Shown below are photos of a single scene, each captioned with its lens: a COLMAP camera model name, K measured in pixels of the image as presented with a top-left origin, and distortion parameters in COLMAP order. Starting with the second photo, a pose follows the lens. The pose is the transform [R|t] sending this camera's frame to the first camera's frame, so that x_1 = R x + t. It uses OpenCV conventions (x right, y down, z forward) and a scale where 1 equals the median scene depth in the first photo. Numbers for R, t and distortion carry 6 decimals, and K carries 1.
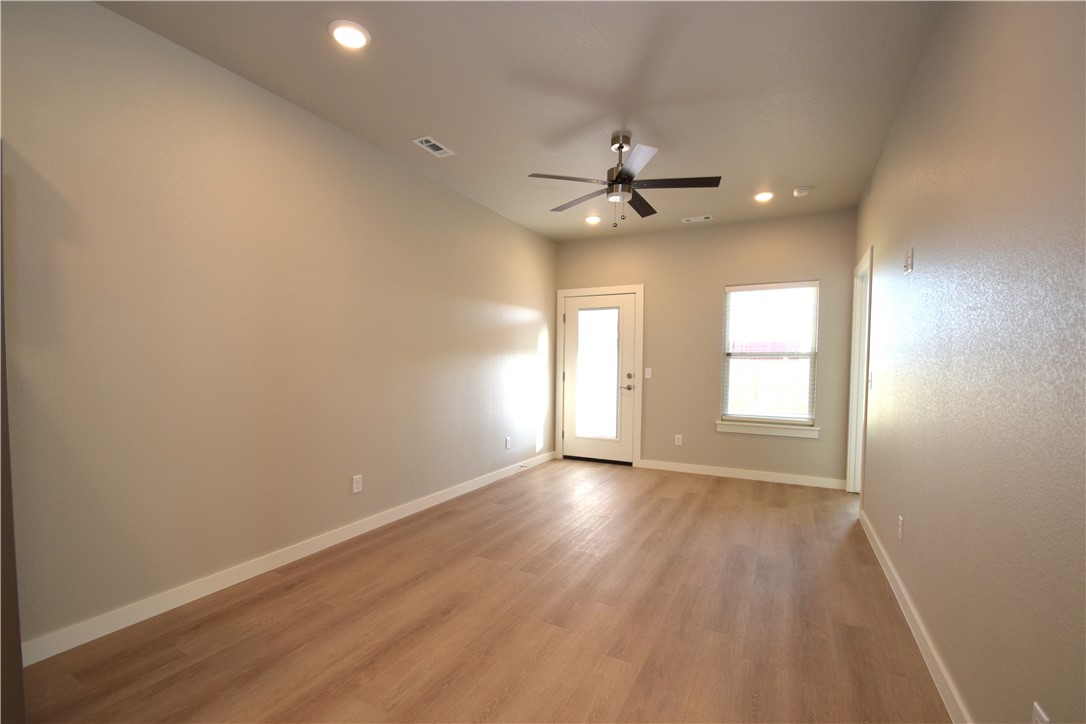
lens RADIAL K [[480.6, 0, 539.3], [0, 480.6, 385.4], [0, 0, 1]] dist [-0.001374, -0.000627]
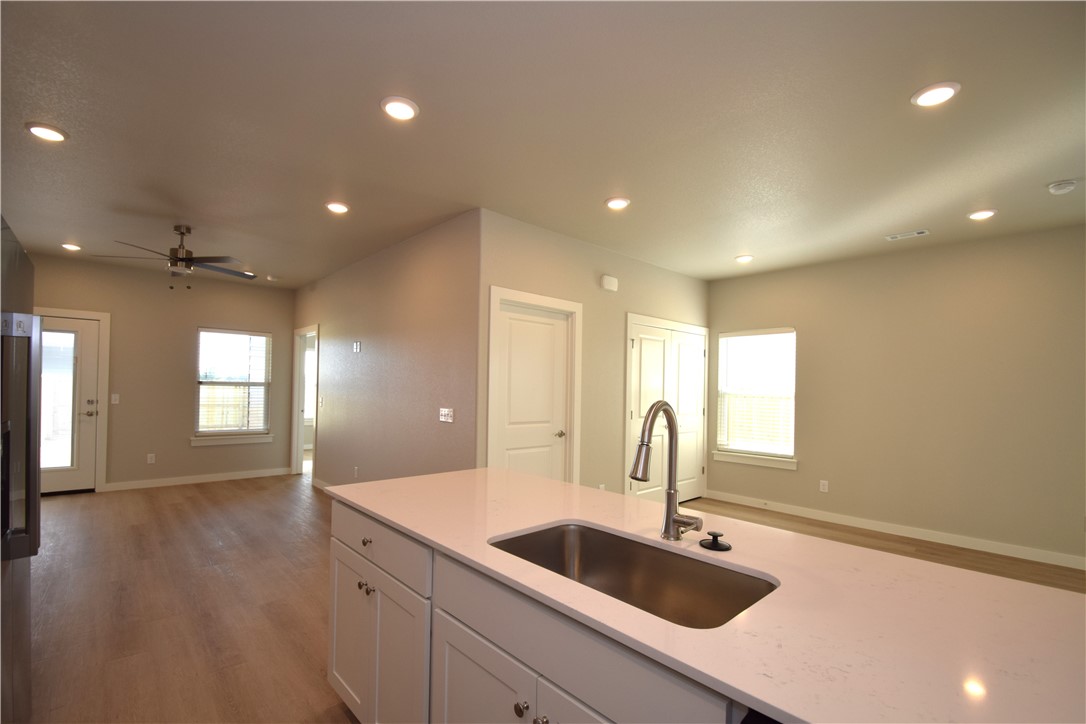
lens RADIAL K [[480.6, 0, 539.3], [0, 480.6, 385.4], [0, 0, 1]] dist [-0.001374, -0.000627]
pose [[0.353525, 0.003514, 0.935418, -0.462656], [0.024905, 0.999603, -0.013167, -0.019697], [-0.935093, 0.027952, 0.353297, -0.250354]]
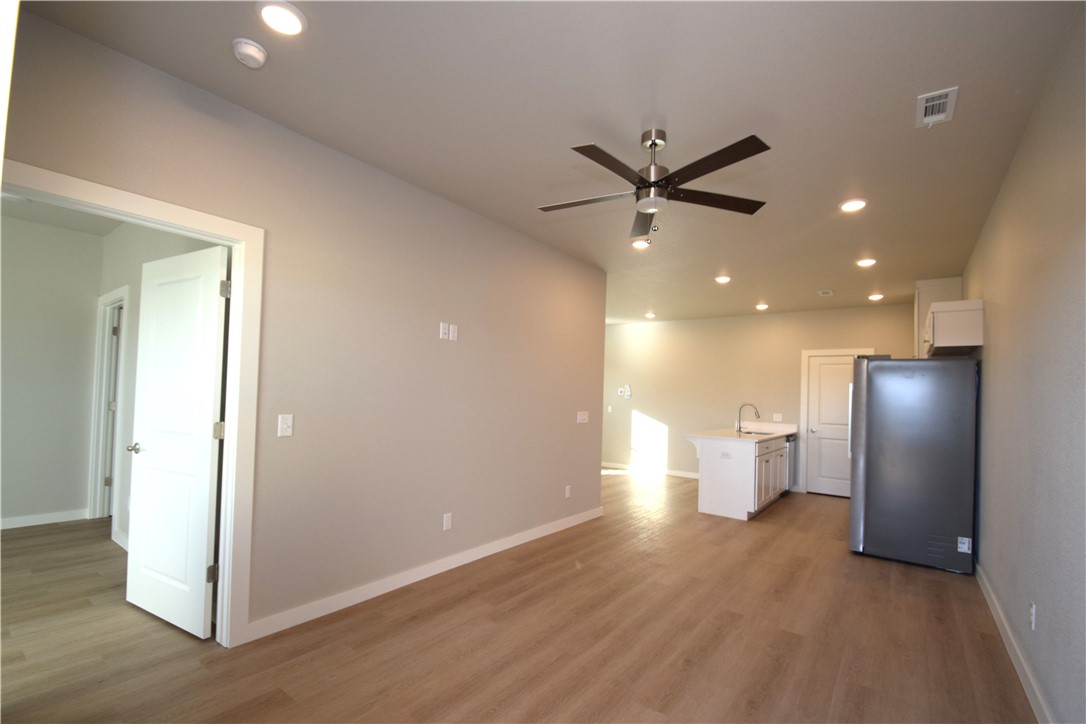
lens RADIAL K [[480.6, 0, 539.3], [0, 480.6, 385.4], [0, 0, 1]] dist [-0.001374, -0.000627]
pose [[-0.984105, -0.038511, 0.173359, 0.129191], [-0.034056, 0.999011, 0.028602, -0.073644], [-0.174289, 0.022244, -0.984443, 1.151478]]
